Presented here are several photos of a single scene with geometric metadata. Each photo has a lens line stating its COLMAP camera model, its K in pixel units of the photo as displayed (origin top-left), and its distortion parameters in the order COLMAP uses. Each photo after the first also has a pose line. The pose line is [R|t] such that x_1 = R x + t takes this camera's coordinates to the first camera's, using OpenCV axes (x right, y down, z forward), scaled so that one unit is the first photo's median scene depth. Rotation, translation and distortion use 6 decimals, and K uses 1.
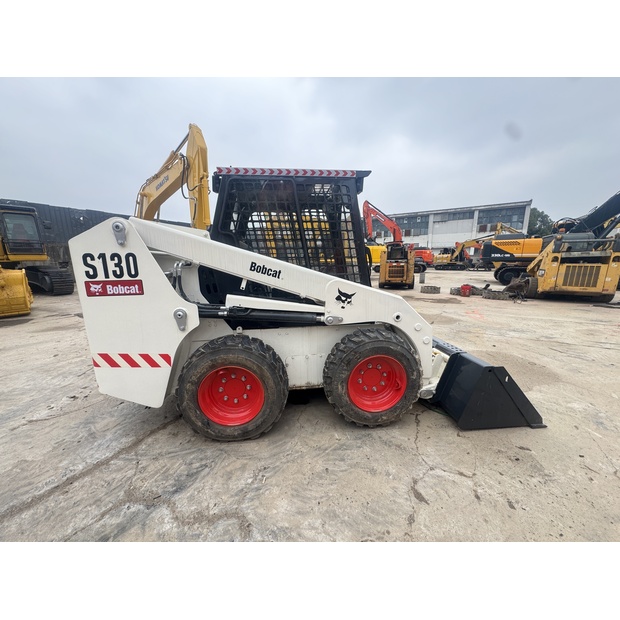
lens RADIAL K [[247.1, 0, 310.0], [0, 247.1, 310.0], [0, 0, 1]] dist [-0.002146, -0.000214]
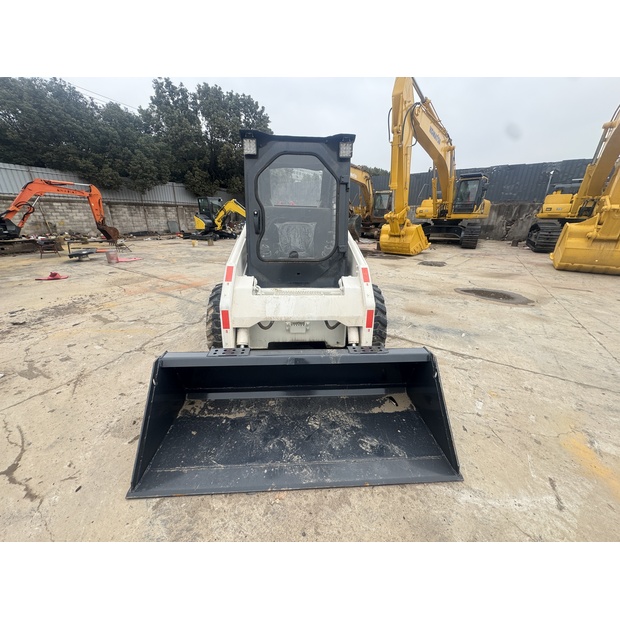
lens RADIAL K [[247.1, 0, 310.0], [0, 247.1, 310.0], [0, 0, 1]] dist [-0.002146, -0.000214]
pose [[-0.042540, 0.362601, -0.930973, 1.602740], [-0.206589, 0.908486, 0.363282, -0.371873], [0.977503, 0.207782, 0.036262, 1.582255]]
